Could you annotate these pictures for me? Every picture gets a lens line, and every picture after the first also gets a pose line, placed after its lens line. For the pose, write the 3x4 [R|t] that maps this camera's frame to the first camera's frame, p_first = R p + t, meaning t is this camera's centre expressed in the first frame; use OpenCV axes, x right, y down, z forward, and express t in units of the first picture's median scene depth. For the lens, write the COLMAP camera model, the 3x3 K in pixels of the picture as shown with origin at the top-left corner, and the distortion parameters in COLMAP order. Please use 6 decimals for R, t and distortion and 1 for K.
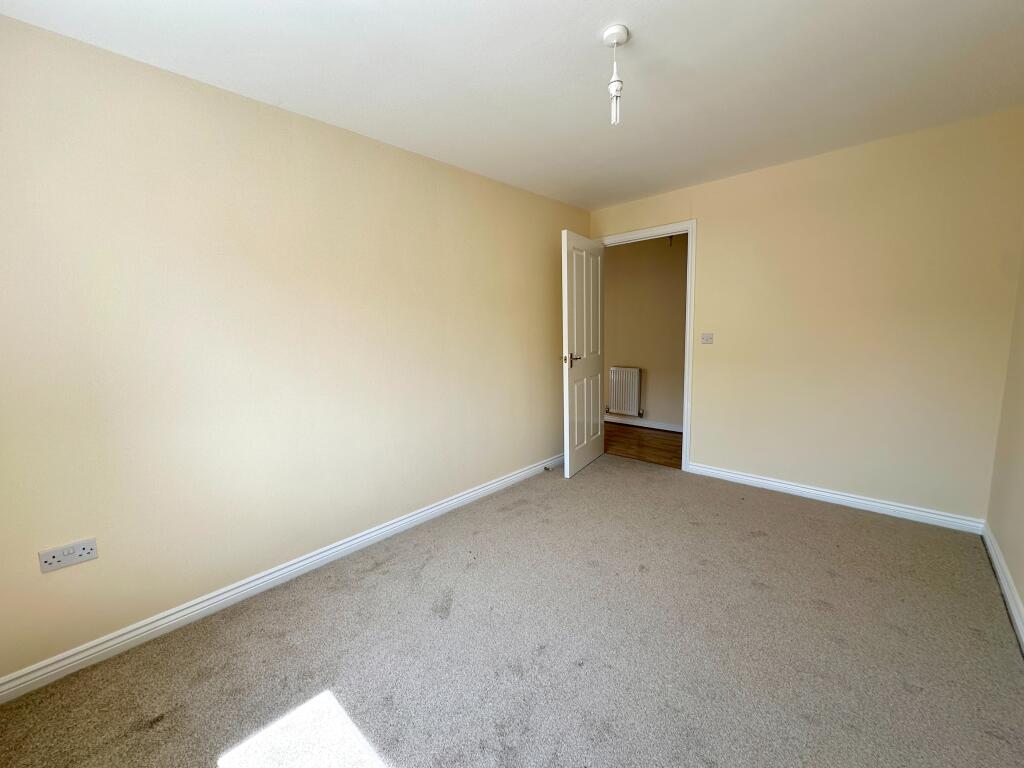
lens RADIAL K [[410.6, 0, 512.4], [0, 410.6, 381.4], [0, 0, 1]] dist [-0.000459, -0.000161]
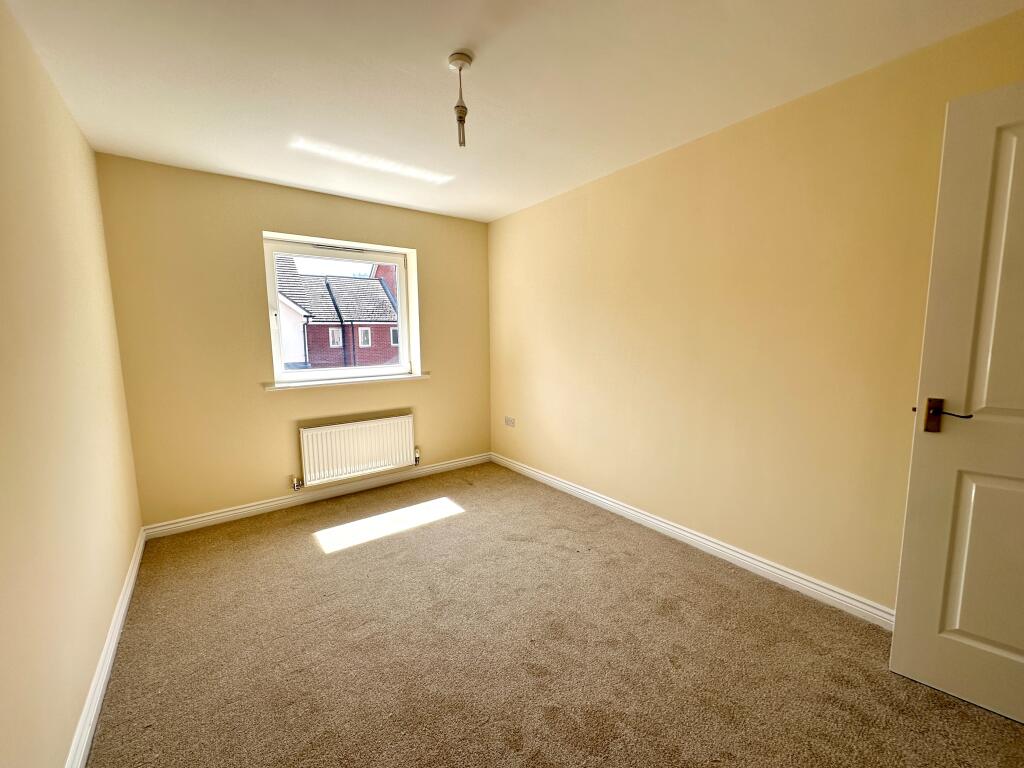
lens RADIAL K [[410.6, 0, 508.0], [0, 410.6, 392.0], [0, 0, 1]] dist [-0.000459, -0.000161]
pose [[-0.179373, 0.168947, -0.969166, 1.113648], [-0.106468, 0.976024, 0.189847, -0.188354], [0.978003, 0.137238, -0.157085, 1.163709]]
